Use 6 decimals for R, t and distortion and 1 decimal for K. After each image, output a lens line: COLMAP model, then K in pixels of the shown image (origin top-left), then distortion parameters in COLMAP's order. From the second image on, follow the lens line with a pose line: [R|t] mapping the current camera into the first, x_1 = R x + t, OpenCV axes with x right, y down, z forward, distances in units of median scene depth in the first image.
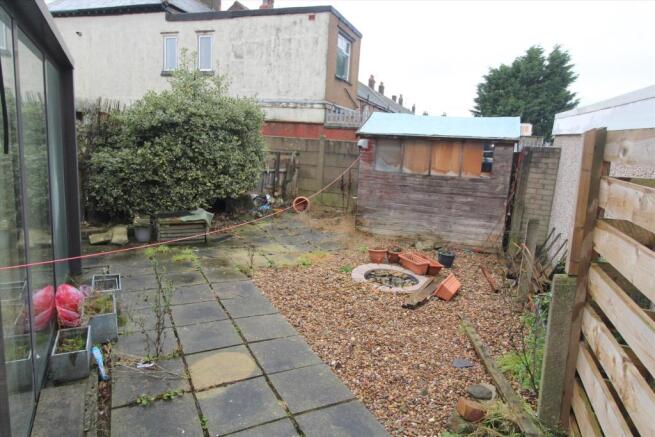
lens RADIAL K [[417.8, 0, 327.5], [0, 417.8, 218.5], [0, 0, 1]] dist [0.004133, -0.000060]
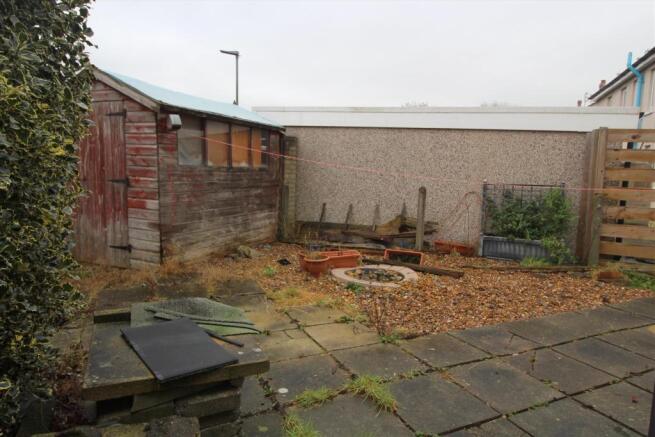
lens RADIAL K [[417.8, 0, 327.5], [0, 417.8, 218.5], [0, 0, 1]] dist [0.004133, -0.000060]
pose [[0.041710, -0.164036, 0.985572, -0.554598], [0.154855, 0.975572, 0.155818, -0.103489], [-0.987056, 0.146121, 0.066093, 0.776643]]
